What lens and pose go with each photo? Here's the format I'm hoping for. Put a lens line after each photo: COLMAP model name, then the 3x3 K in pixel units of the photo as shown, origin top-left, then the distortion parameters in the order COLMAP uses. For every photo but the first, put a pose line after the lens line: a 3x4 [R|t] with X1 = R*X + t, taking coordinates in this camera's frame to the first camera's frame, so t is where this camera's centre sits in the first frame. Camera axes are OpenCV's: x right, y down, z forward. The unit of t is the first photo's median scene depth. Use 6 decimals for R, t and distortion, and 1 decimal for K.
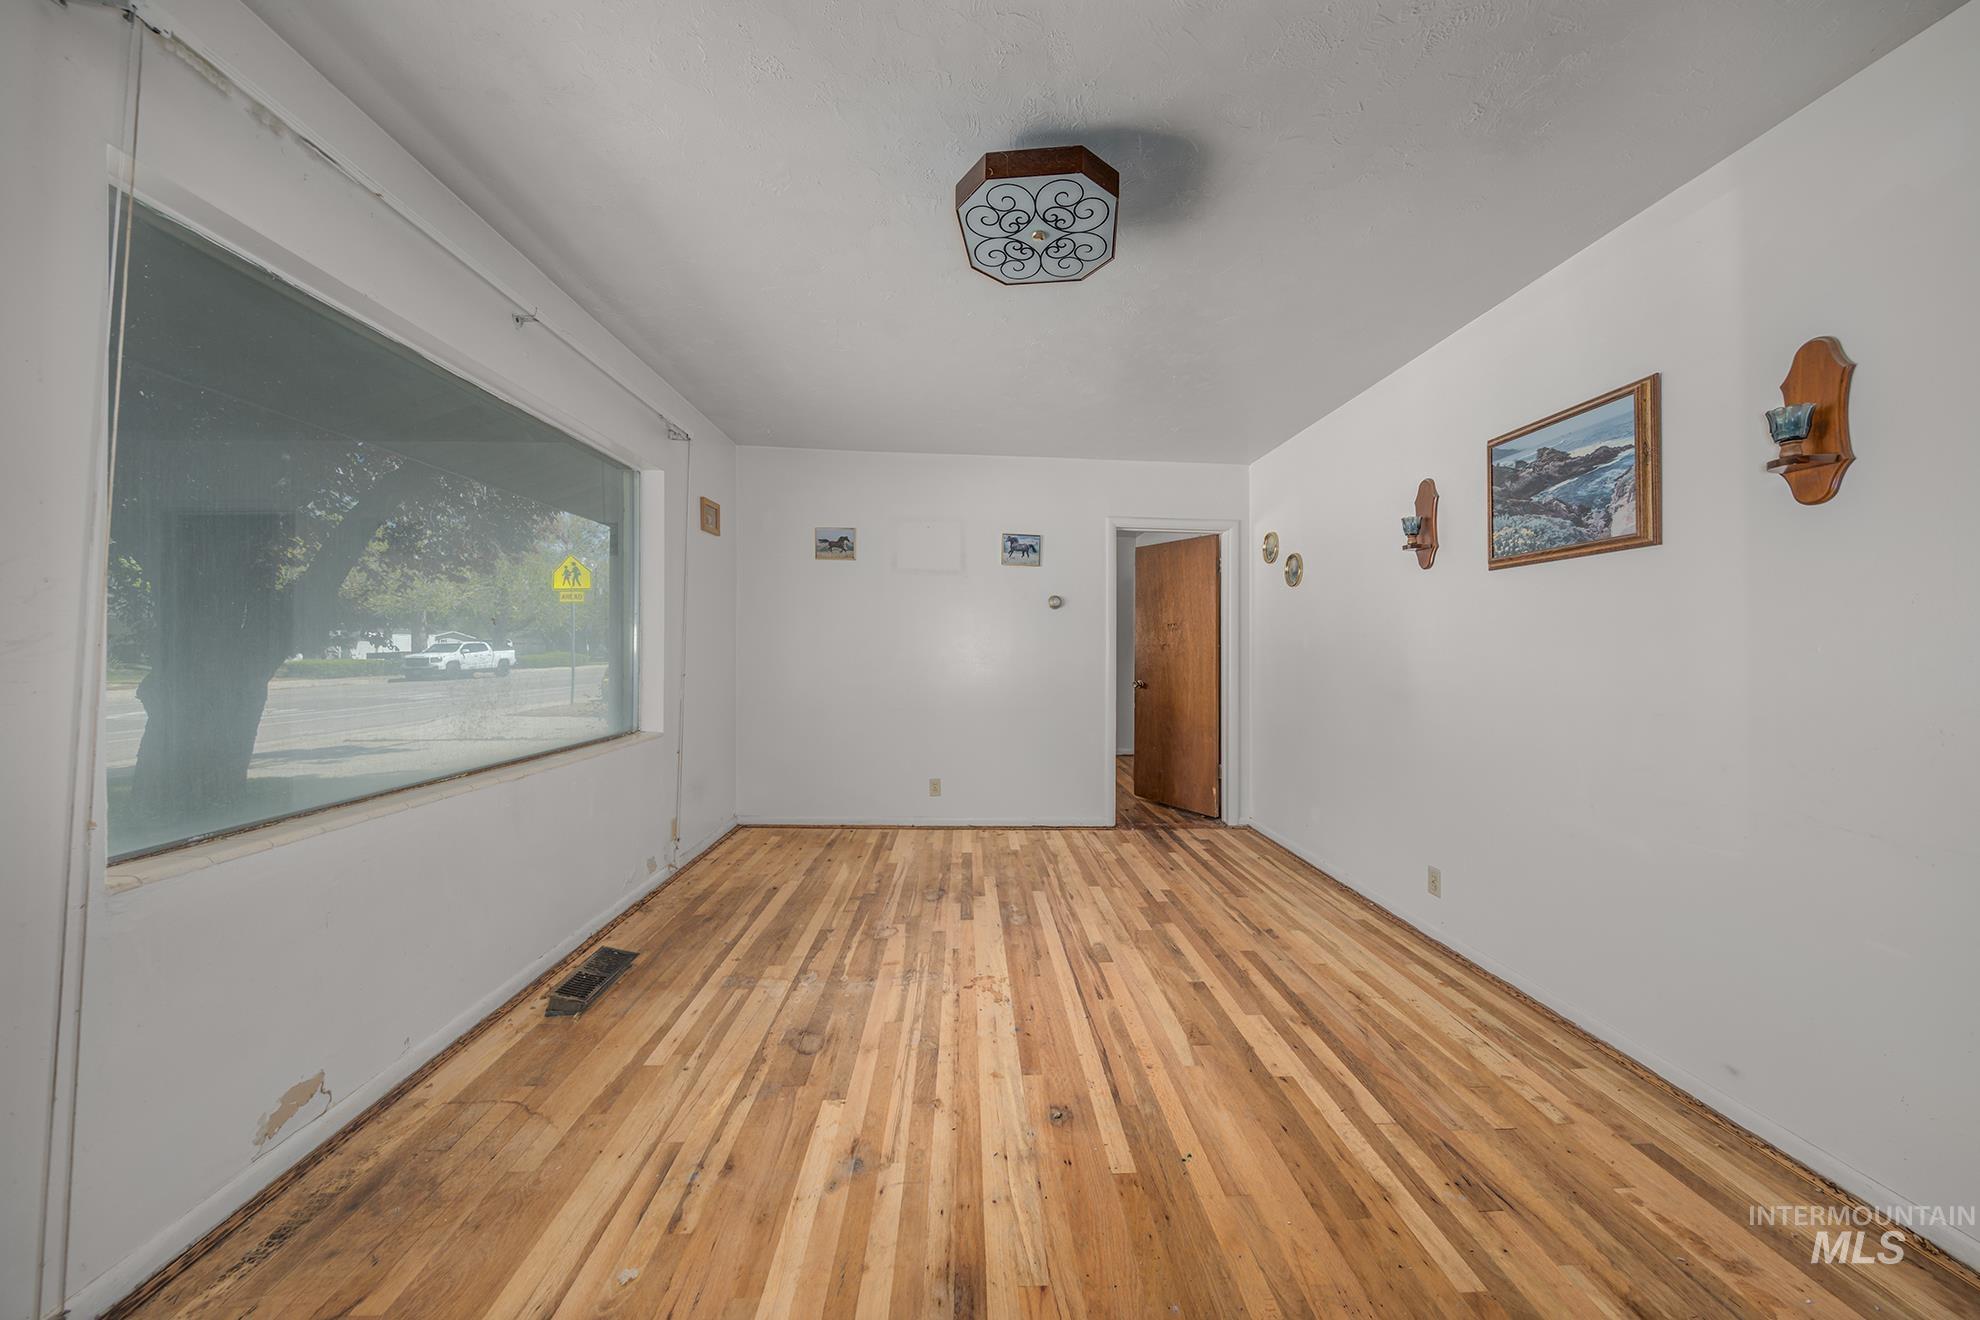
lens RADIAL K [[632.7, 0, 994.3], [0, 632.7, 651.1], [0, 0, 1]] dist [0.000244, -0.001831]
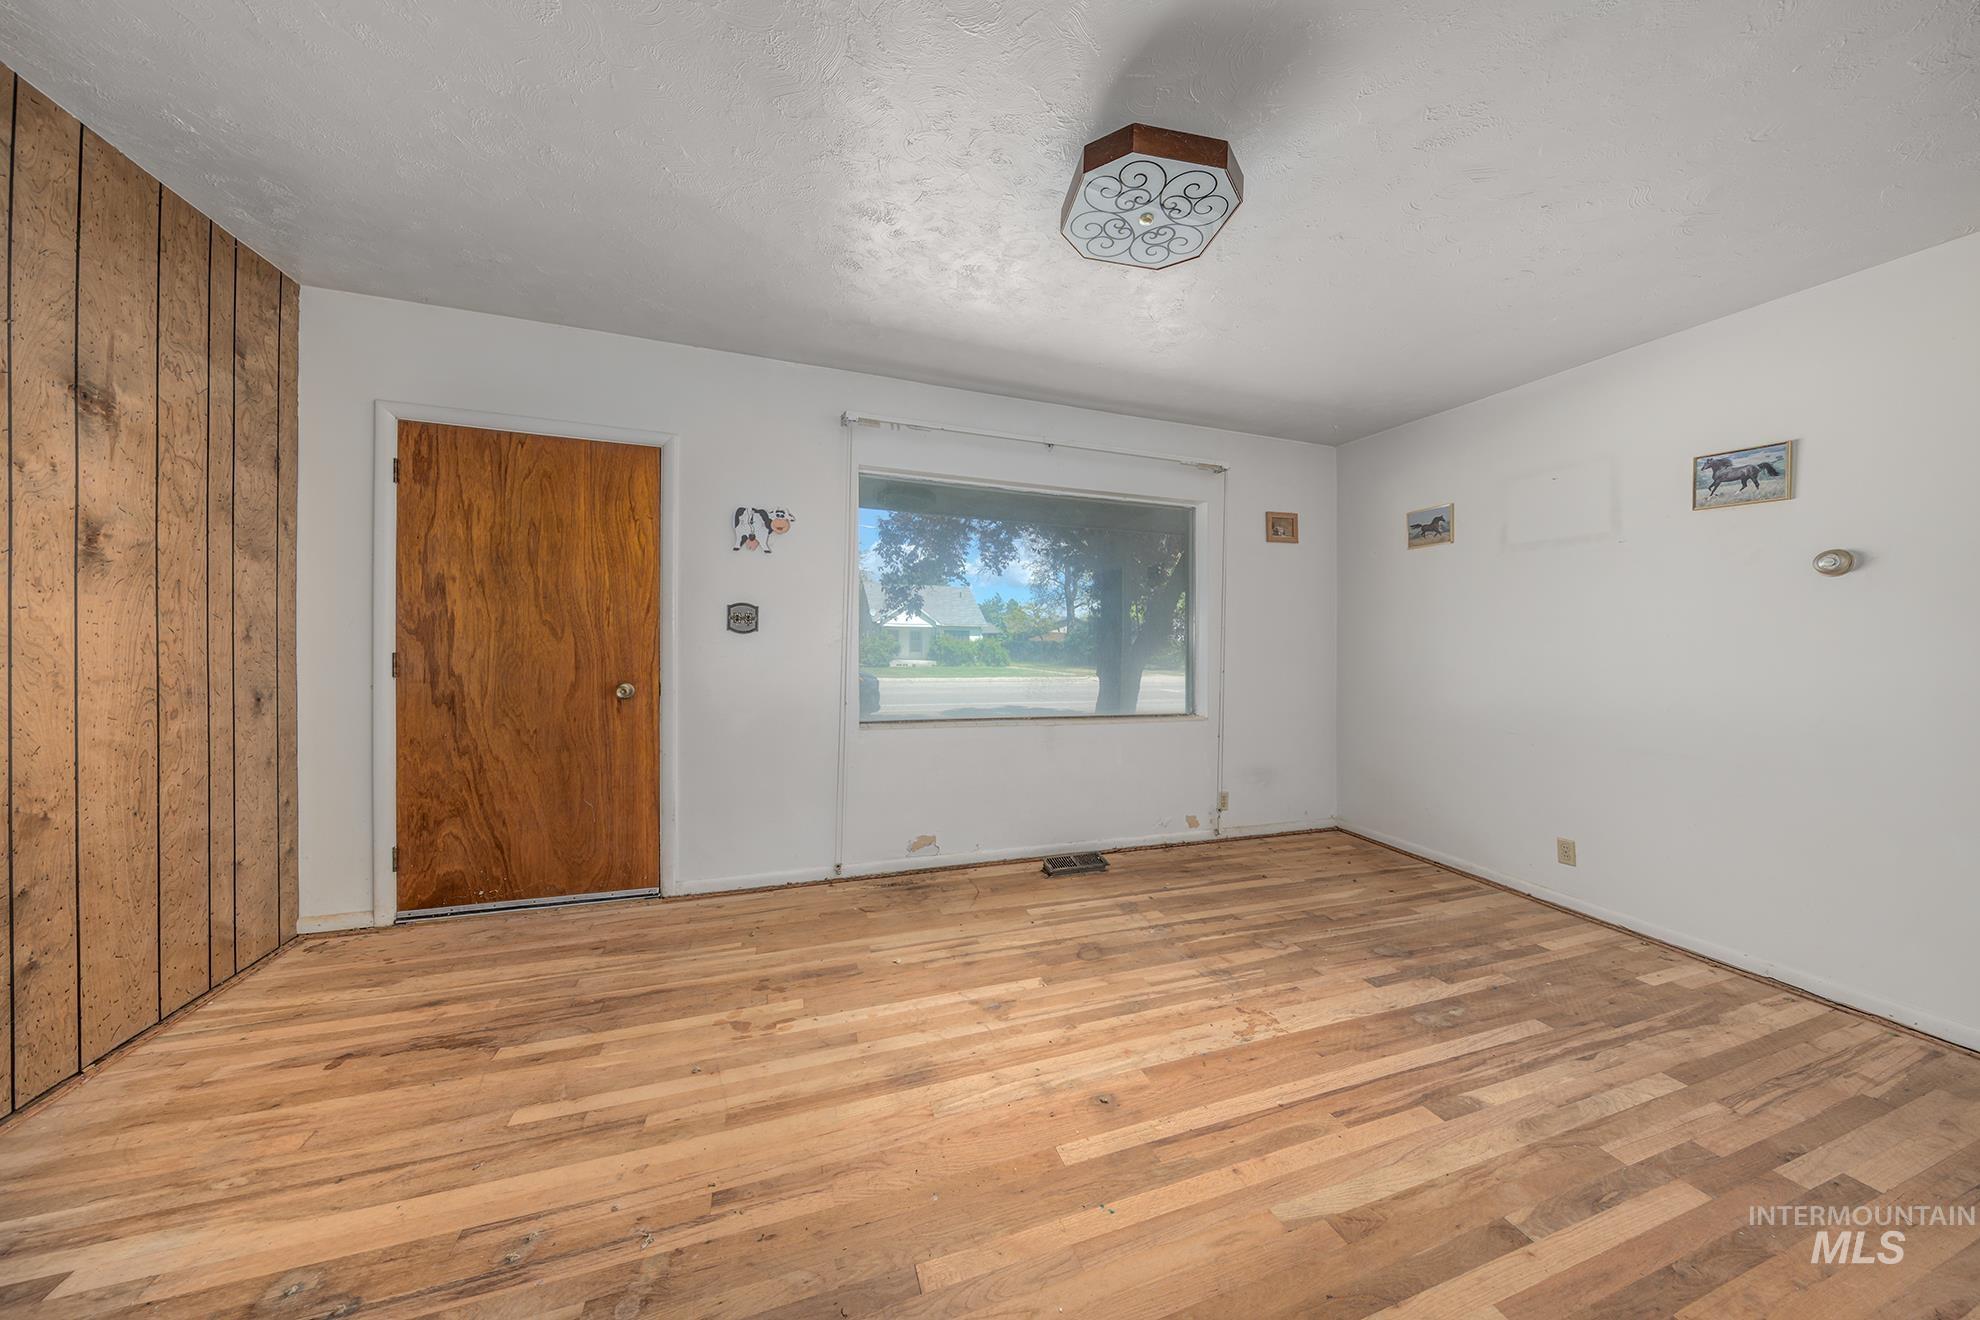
lens RADIAL K [[632.7, 0, 1009.0], [0, 632.7, 653.6], [0, 0, 1]] dist [0.000244, -0.001831]
pose [[0.286581, 0.009028, -0.958013, 0.816649], [-0.015354, 0.999870, 0.004830, 0.009958], [0.957933, 0.013325, 0.286683, 0.440170]]
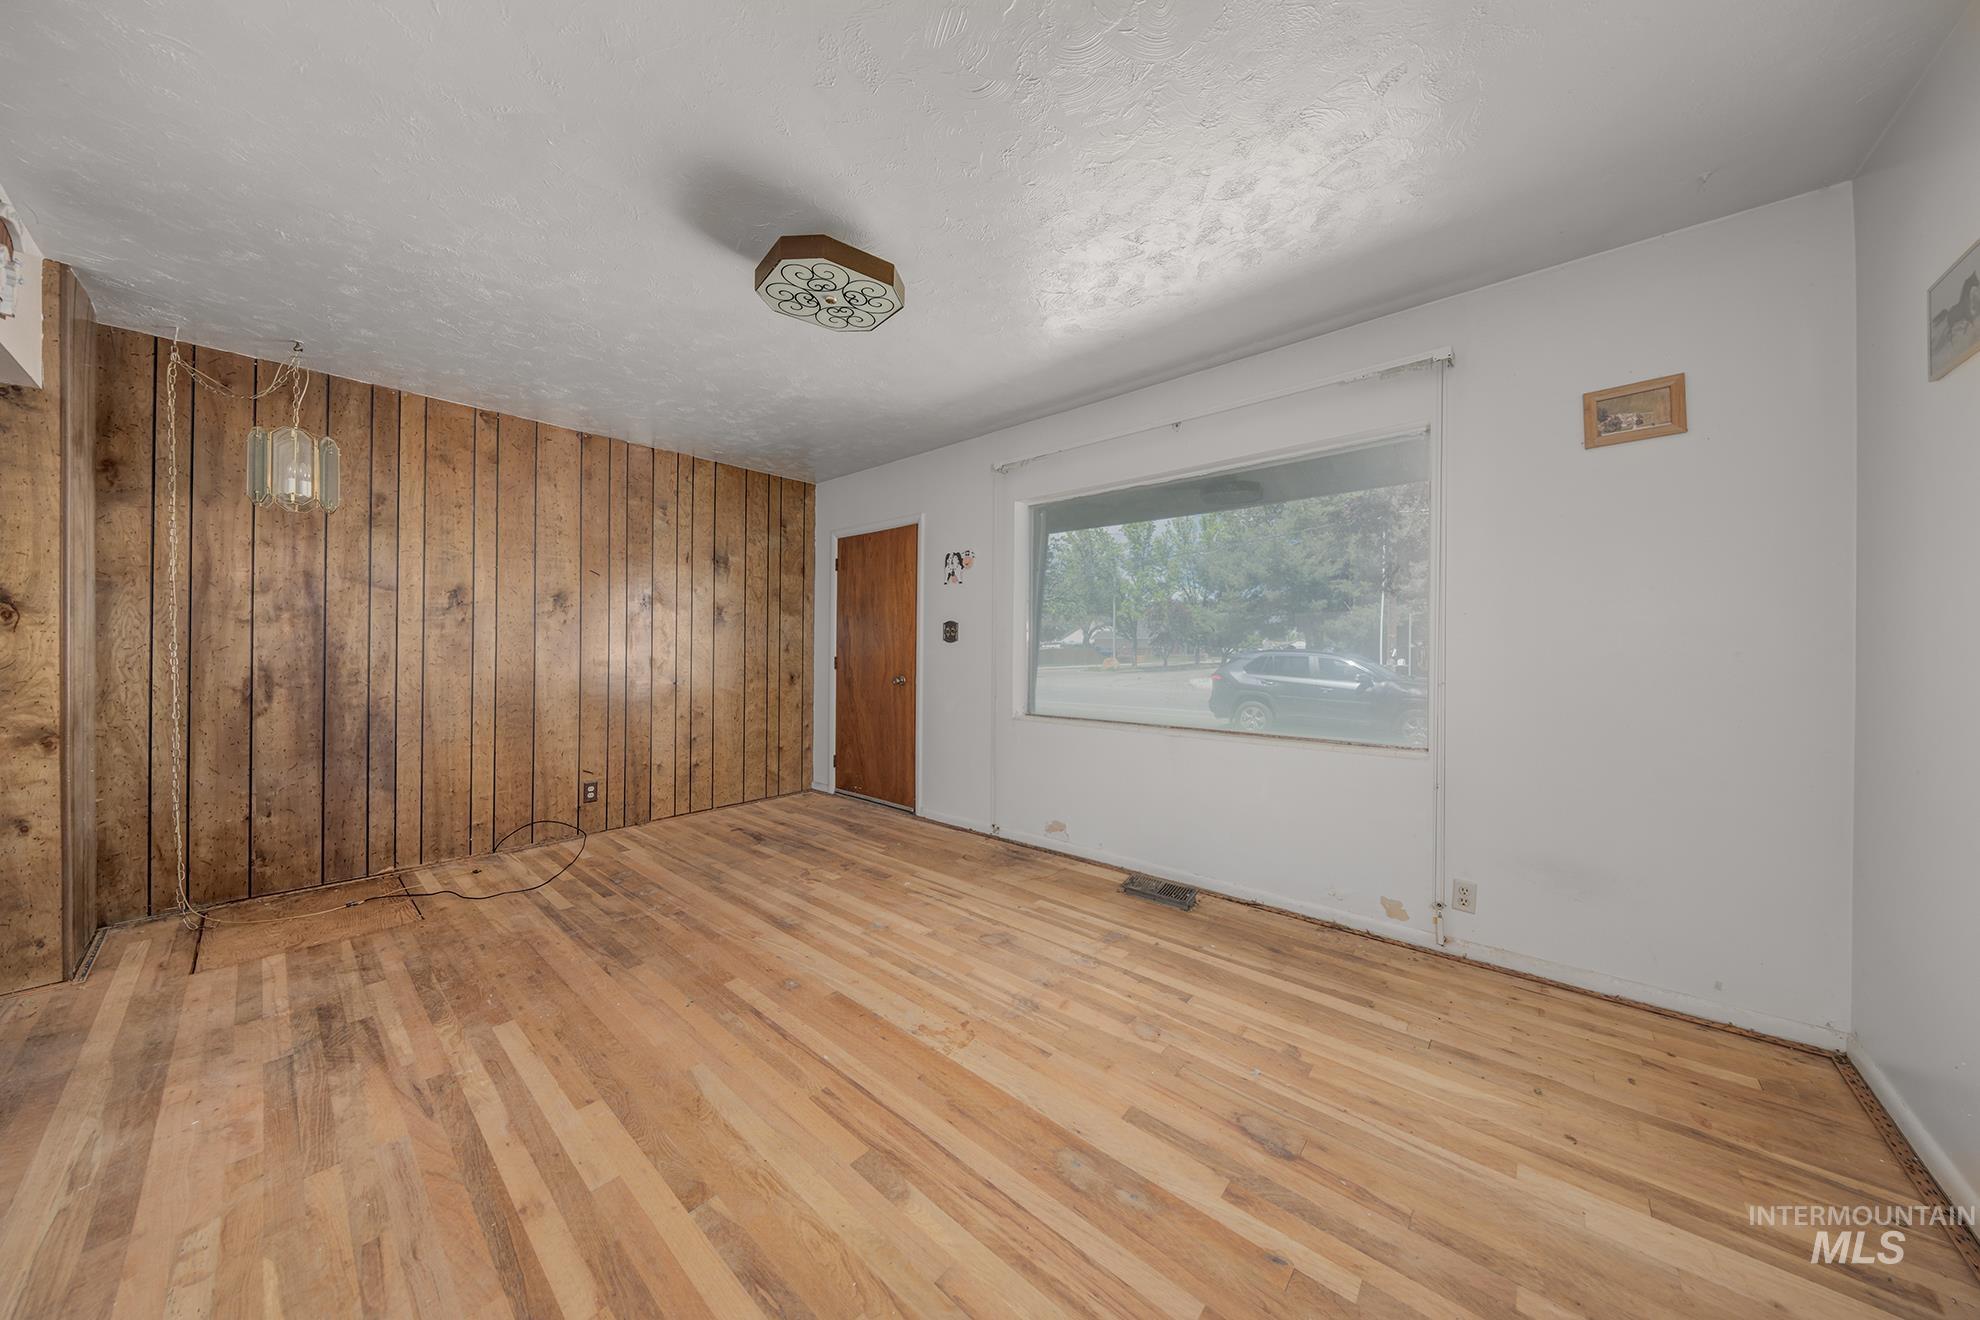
lens RADIAL K [[632.7, 0, 993.8], [0, 632.7, 653.3], [0, 0, 1]] dist [0.000244, -0.001831]
pose [[-0.693063, -0.008186, -0.720831, 0.624771], [-0.010014, 0.999948, -0.001728, 0.017944], [0.720808, 0.006021, -0.693109, 1.791788]]
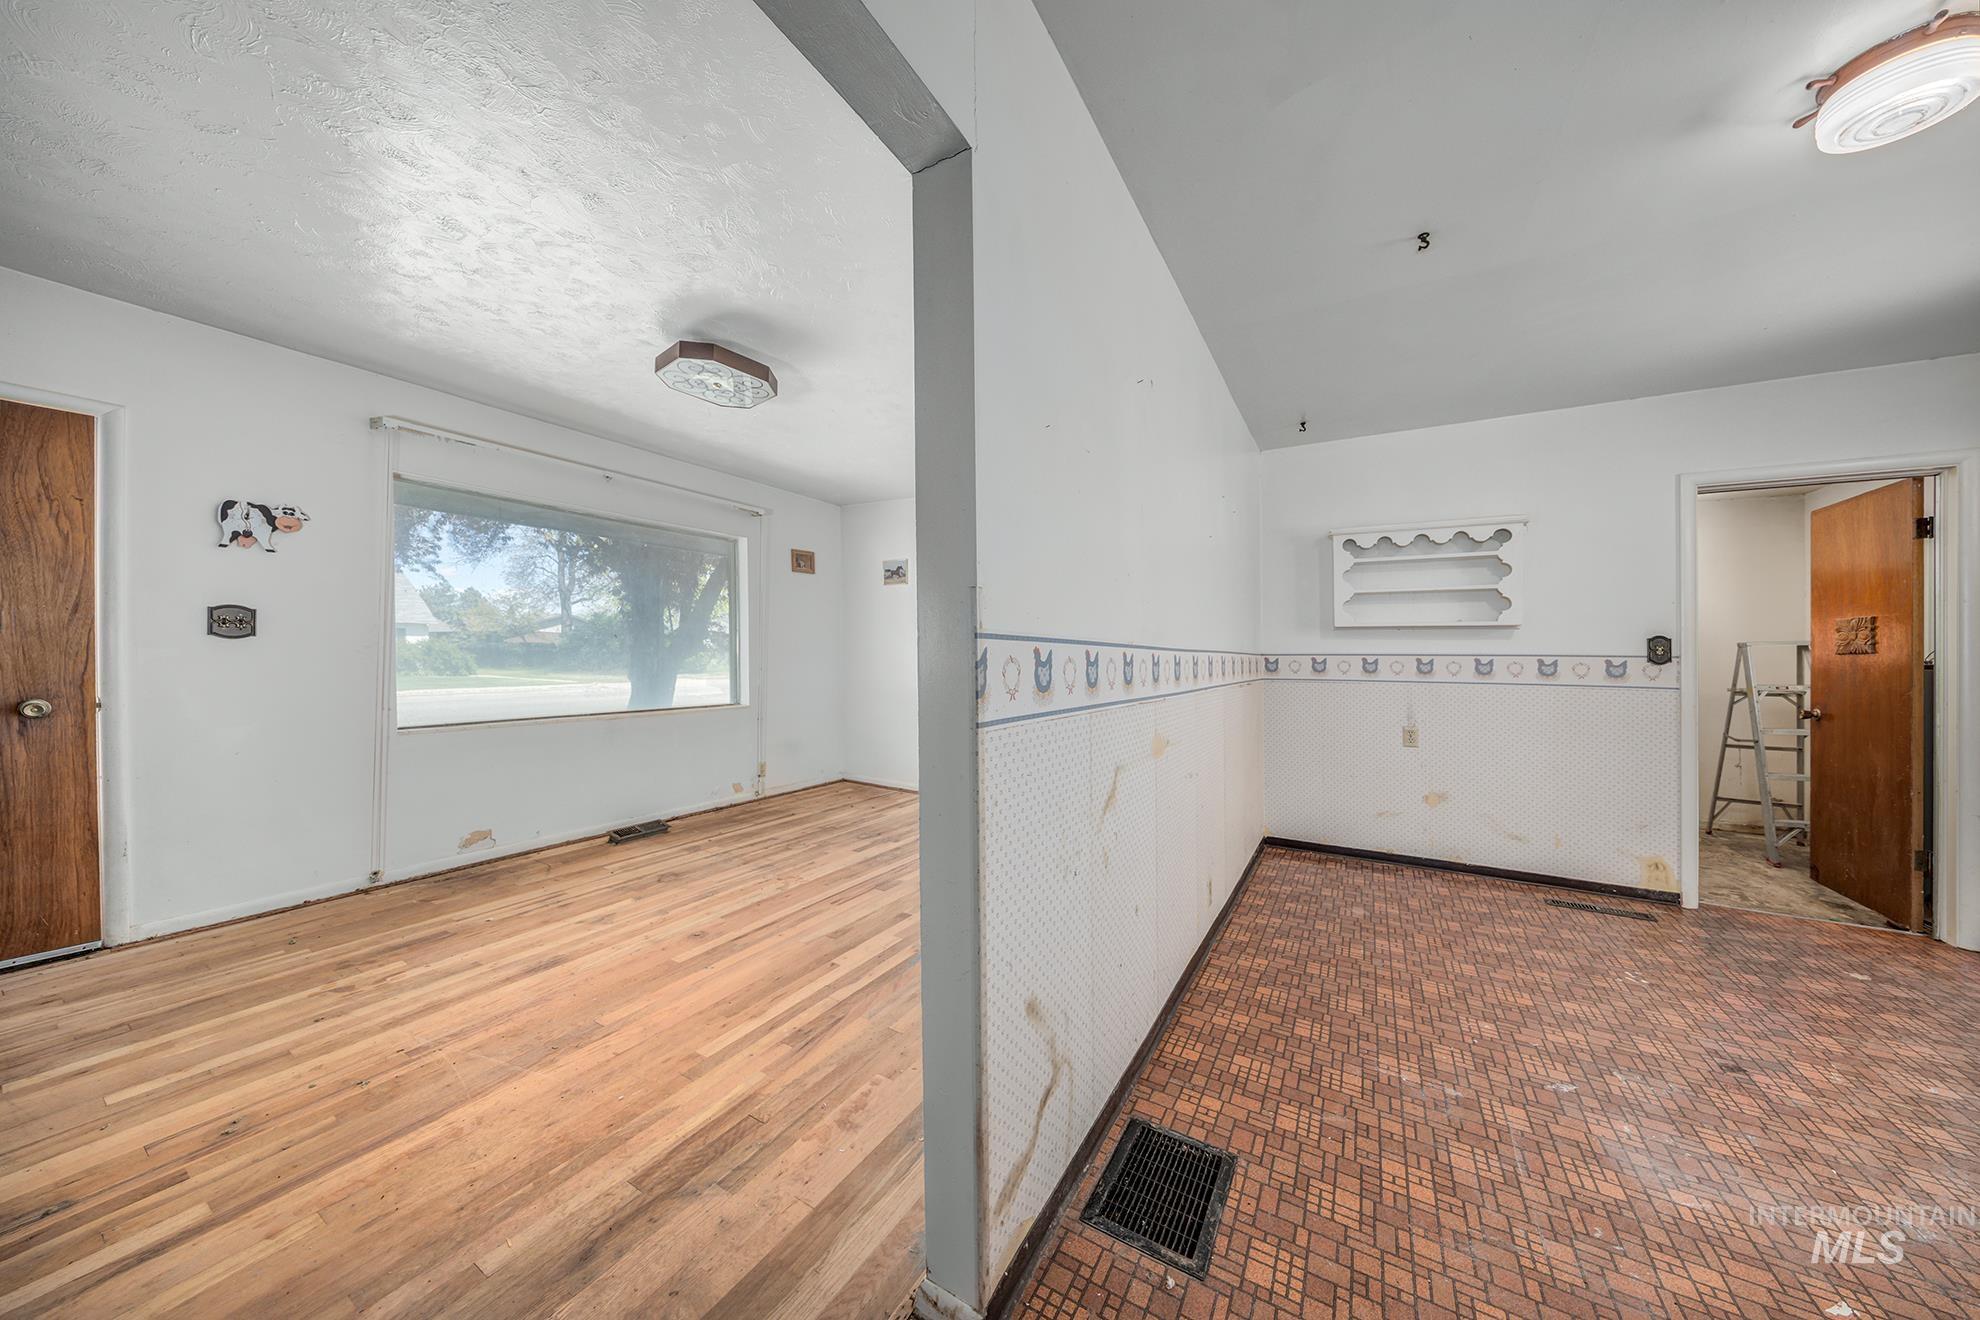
lens RADIAL K [[632.7, 0, 996.5], [0, 632.7, 648.3], [0, 0, 1]] dist [0.000244, -0.001831]
pose [[0.835395, -0.004930, -0.549628, 1.309239], [-0.003652, 0.999888, -0.014520, 0.013527], [0.549638, 0.014137, 0.835283, 0.041971]]
